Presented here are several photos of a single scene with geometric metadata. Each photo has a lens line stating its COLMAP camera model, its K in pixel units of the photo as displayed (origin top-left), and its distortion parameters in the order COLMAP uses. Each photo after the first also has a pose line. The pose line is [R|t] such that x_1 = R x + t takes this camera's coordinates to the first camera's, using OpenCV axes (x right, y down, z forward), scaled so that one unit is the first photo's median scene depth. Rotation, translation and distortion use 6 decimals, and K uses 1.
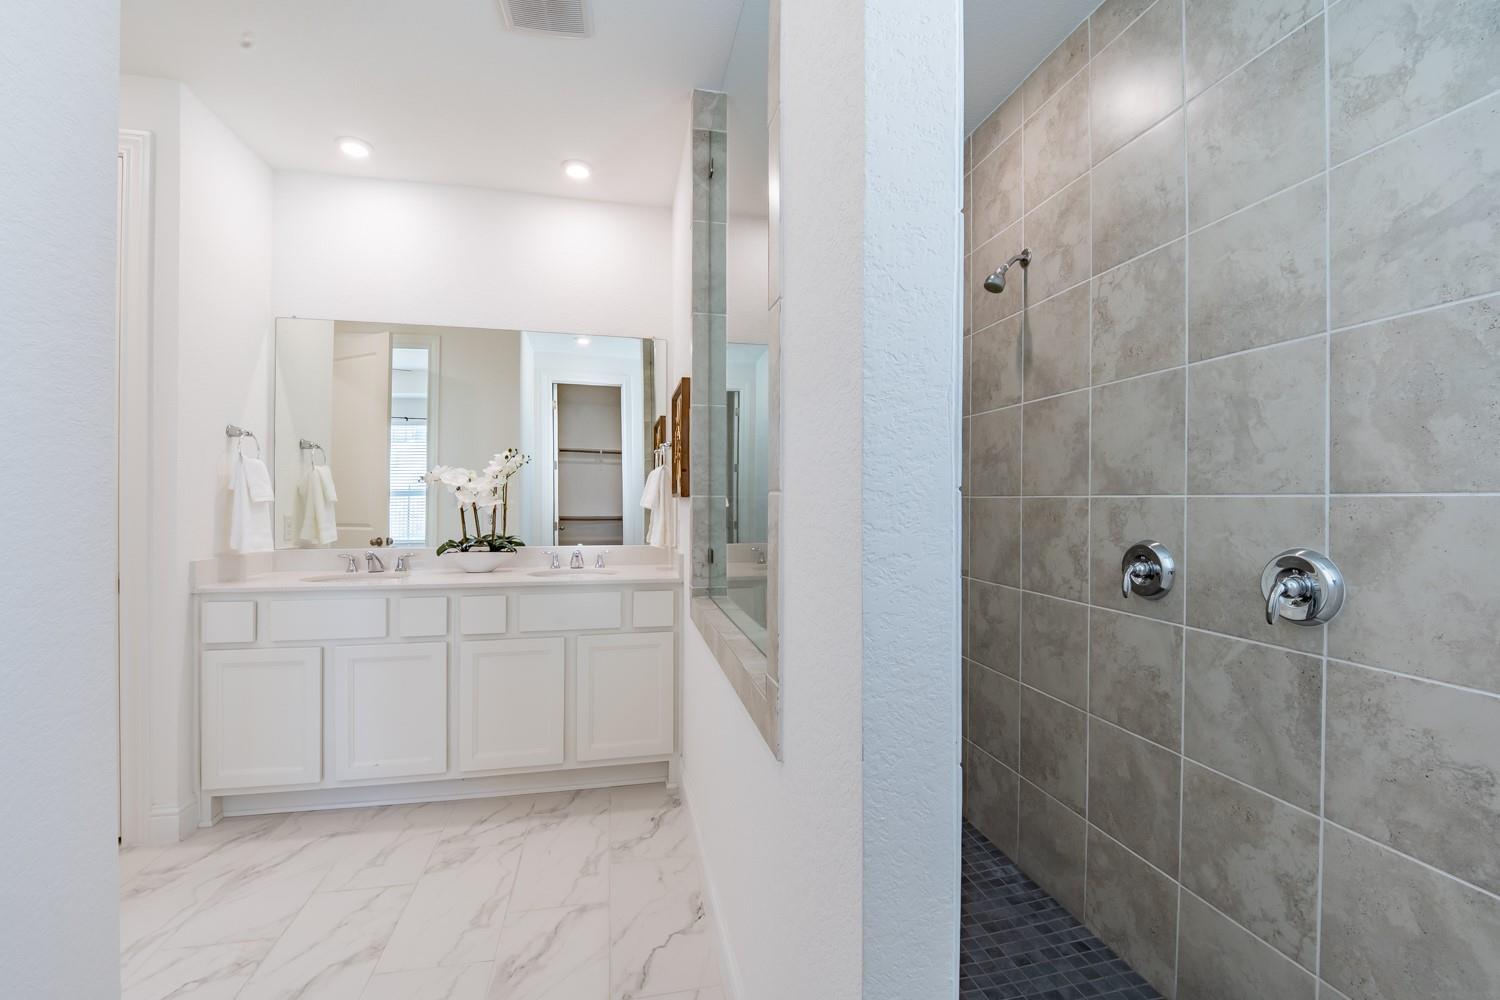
lens RADIAL K [[618.6, 0, 761.1], [0, 618.6, 498.0], [0, 0, 1]] dist [-0.002953, -0.006741]
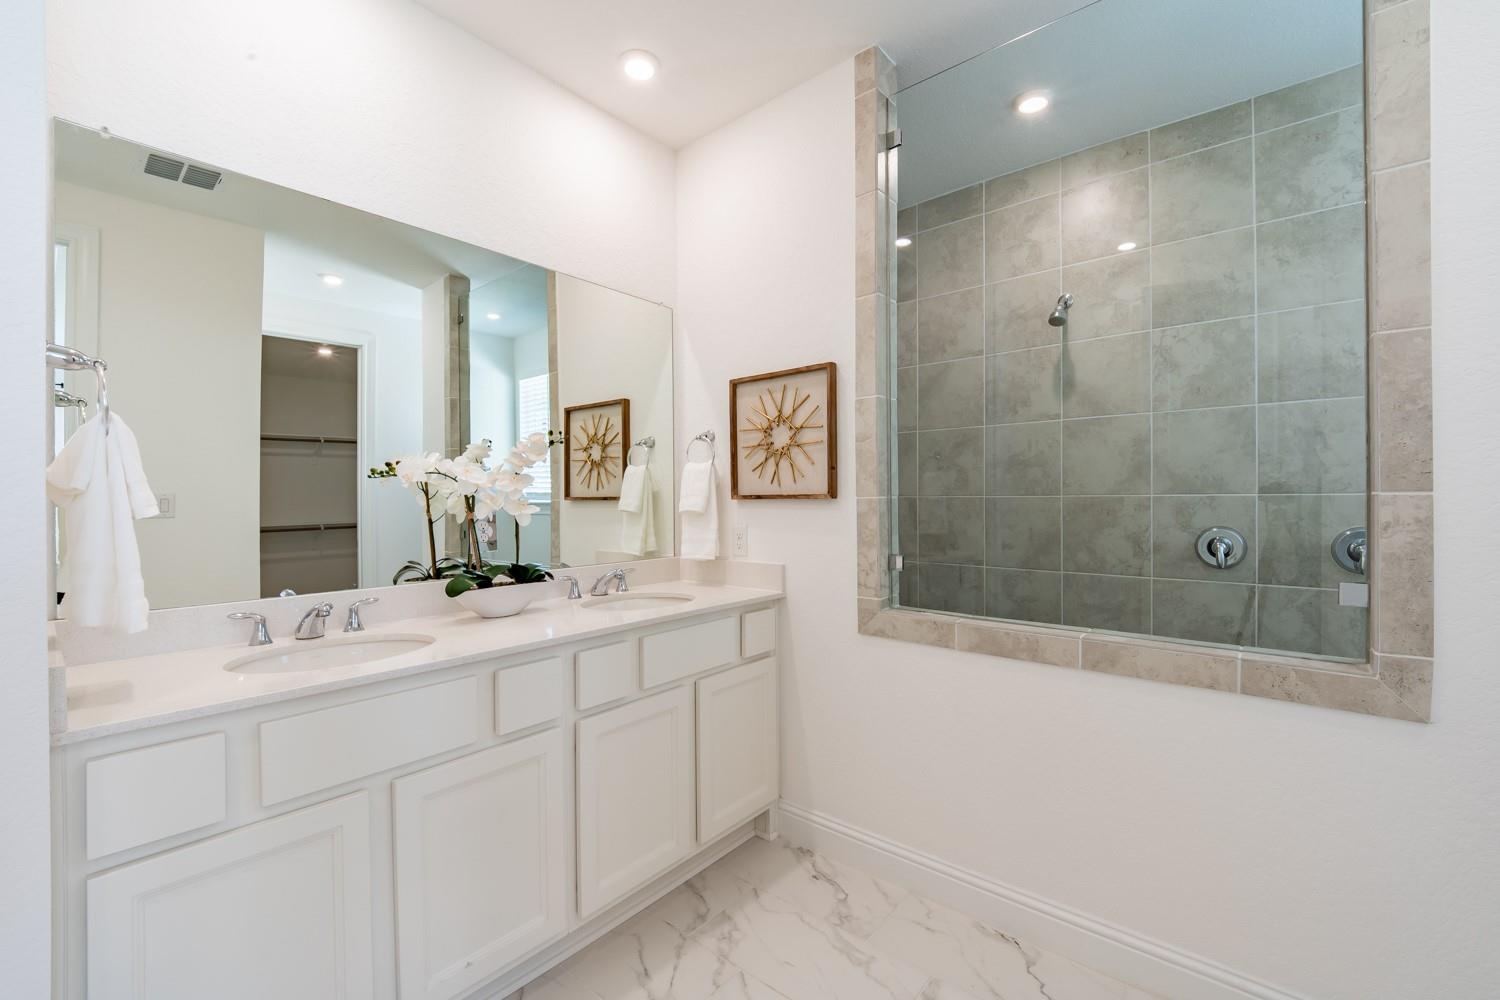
lens RADIAL K [[618.6, 0, 743.4], [0, 618.6, 492.8], [0, 0, 1]] dist [-0.002953, -0.006741]
pose [[0.806896, -0.014229, 0.590522, -1.012504], [0.015762, 0.999873, 0.002555, -0.026928], [-0.590483, 0.007247, 0.807018, 0.484546]]
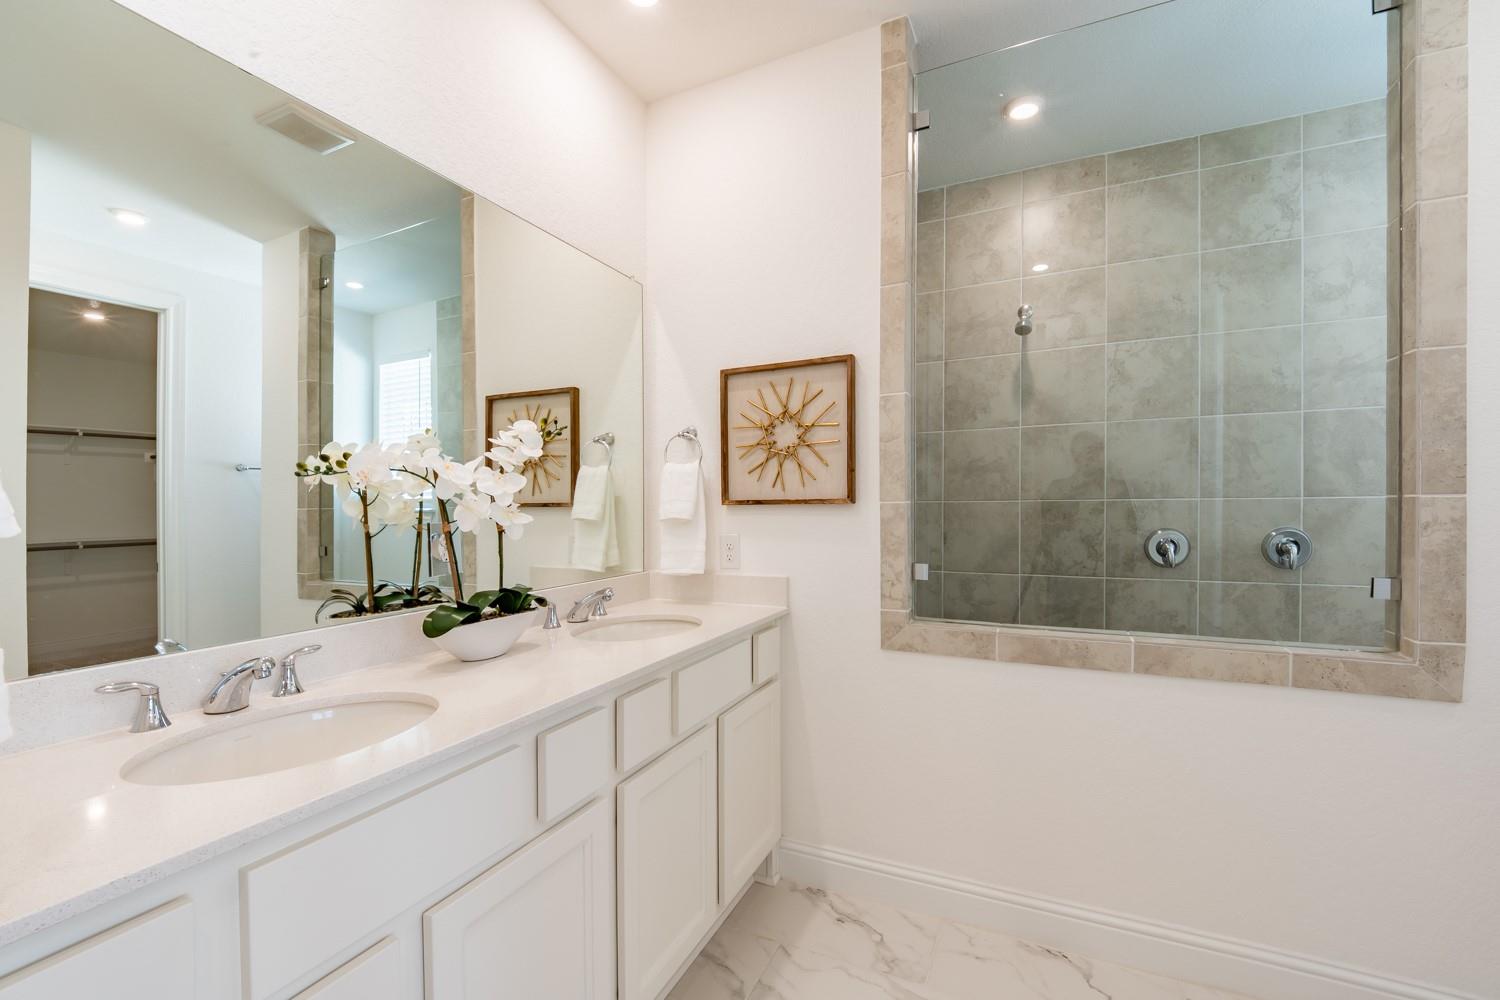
lens RADIAL K [[618.6, 0, 737.5], [0, 618.6, 500.7], [0, 0, 1]] dist [-0.002953, -0.006741]
pose [[0.629103, -0.016093, 0.777156, -1.150674], [0.016606, 0.999836, 0.007261, -0.026568], [-0.777145, 0.008338, 0.629267, 0.822664]]
